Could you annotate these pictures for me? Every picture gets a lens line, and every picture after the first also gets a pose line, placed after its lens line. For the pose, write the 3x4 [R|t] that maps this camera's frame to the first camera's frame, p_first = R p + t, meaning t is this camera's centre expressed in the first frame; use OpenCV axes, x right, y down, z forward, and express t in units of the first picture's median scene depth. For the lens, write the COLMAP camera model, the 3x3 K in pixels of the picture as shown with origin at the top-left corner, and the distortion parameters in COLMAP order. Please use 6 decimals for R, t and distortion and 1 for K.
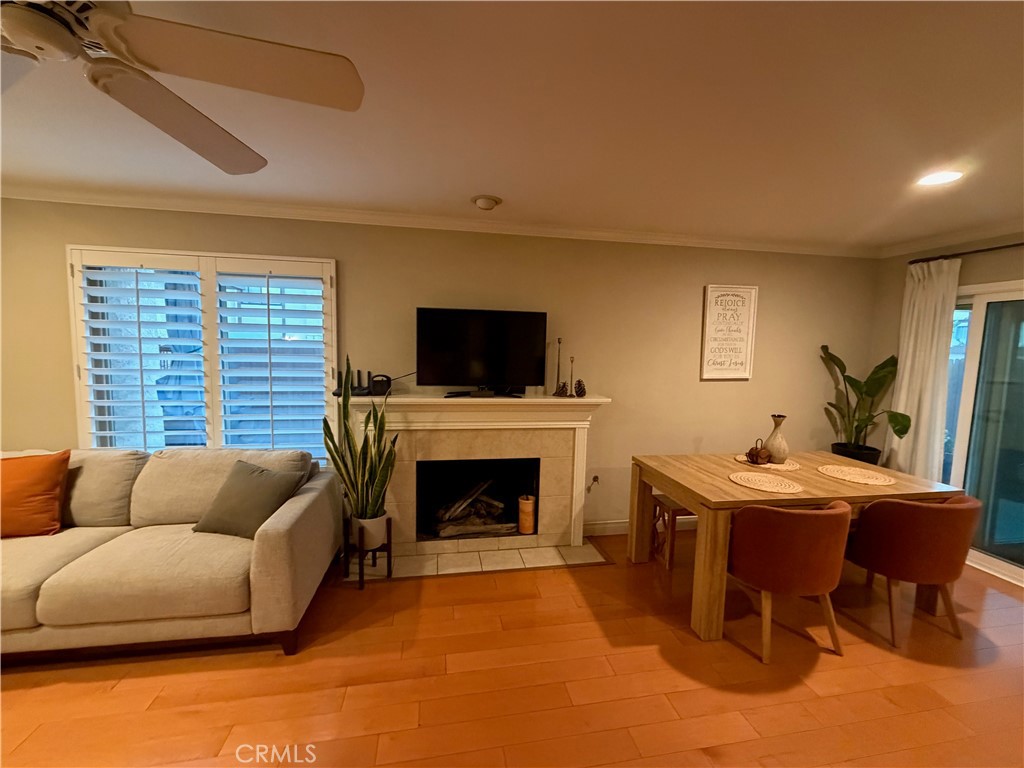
lens RADIAL K [[410.2, 0, 508.4], [0, 410.2, 384.4], [0, 0, 1]] dist [0.004637, -0.001147]
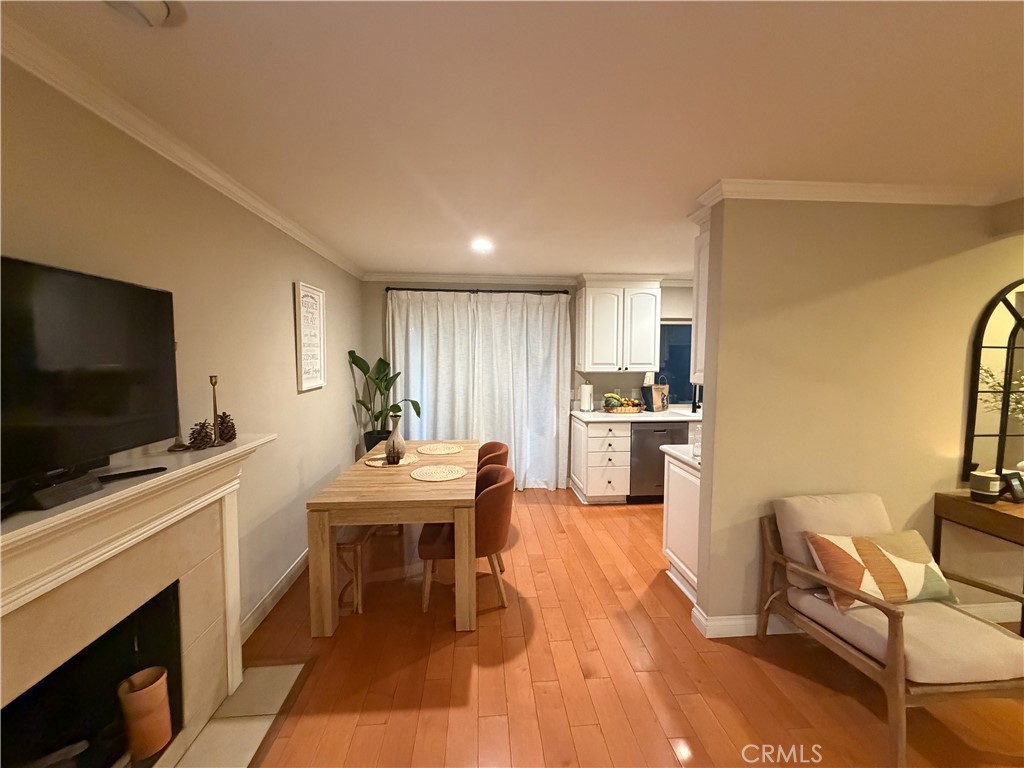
lens RADIAL K [[410.2, 0, 511.5], [0, 410.2, 384.9], [0, 0, 1]] dist [0.004637, -0.001147]
pose [[0.097570, -0.092431, 0.990927, -0.424359], [0.089991, 0.992418, 0.083709, -0.075010], [-0.991152, 0.081007, 0.105149, 0.607454]]
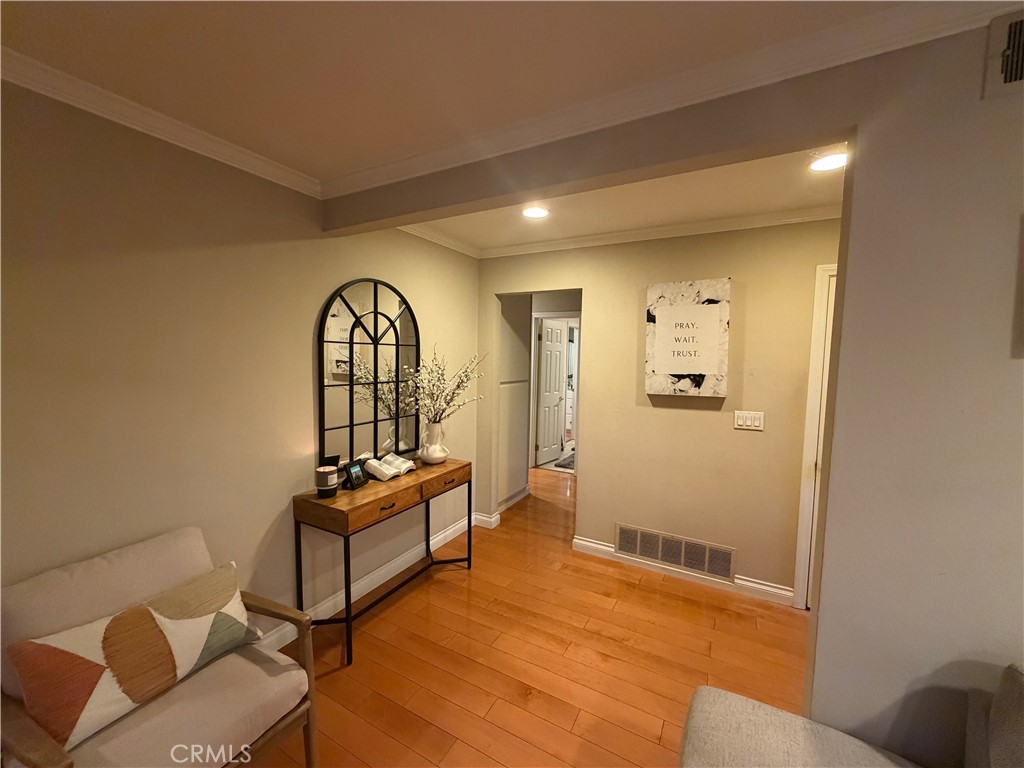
lens RADIAL K [[410.2, 0, 516.6], [0, 410.2, 385.1], [0, 0, 1]] dist [0.004637, -0.001147]
pose [[-0.784122, -0.089012, 0.614190, -0.317109], [0.011918, 0.987319, 0.158303, -0.033986], [-0.620492, 0.131449, -0.773118, 0.142197]]
